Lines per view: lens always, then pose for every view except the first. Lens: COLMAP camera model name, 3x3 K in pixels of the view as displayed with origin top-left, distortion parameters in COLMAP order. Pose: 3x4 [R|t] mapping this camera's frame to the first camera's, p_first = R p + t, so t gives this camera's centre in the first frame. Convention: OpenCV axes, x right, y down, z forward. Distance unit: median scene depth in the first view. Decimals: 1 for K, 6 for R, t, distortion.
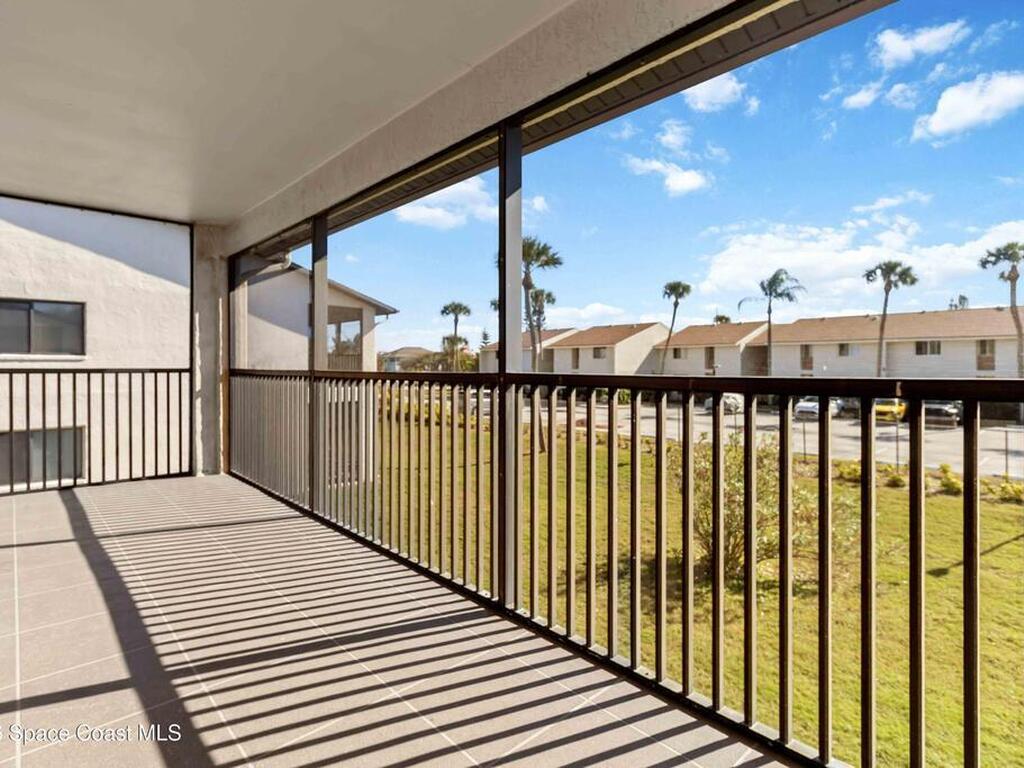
lens RADIAL K [[529.3, 0, 498.7], [0, 529.3, 365.1], [0, 0, 1]] dist [0.001917, 0.002168]
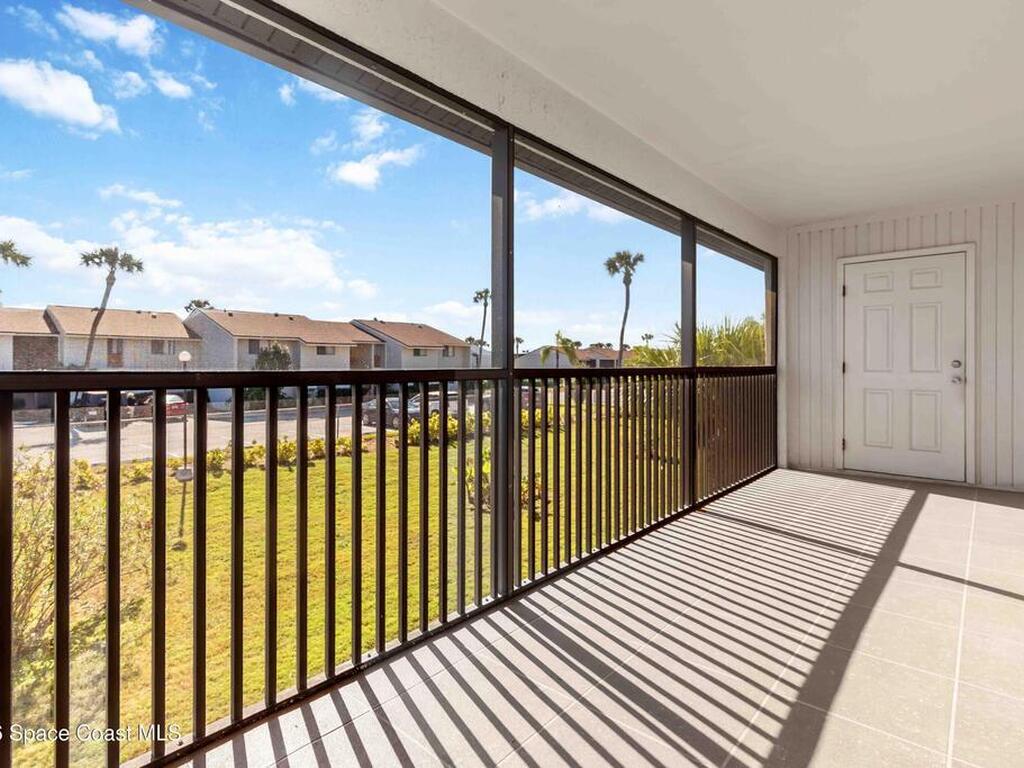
lens RADIAL K [[529.3, 0, 509.0], [0, 529.3, 386.3], [0, 0, 1]] dist [0.001917, 0.002168]
pose [[-0.087444, -0.052049, 0.994809, -1.077717], [0.000853, 0.998630, 0.052324, -0.014529], [-0.996169, 0.005425, -0.087280, 1.151898]]
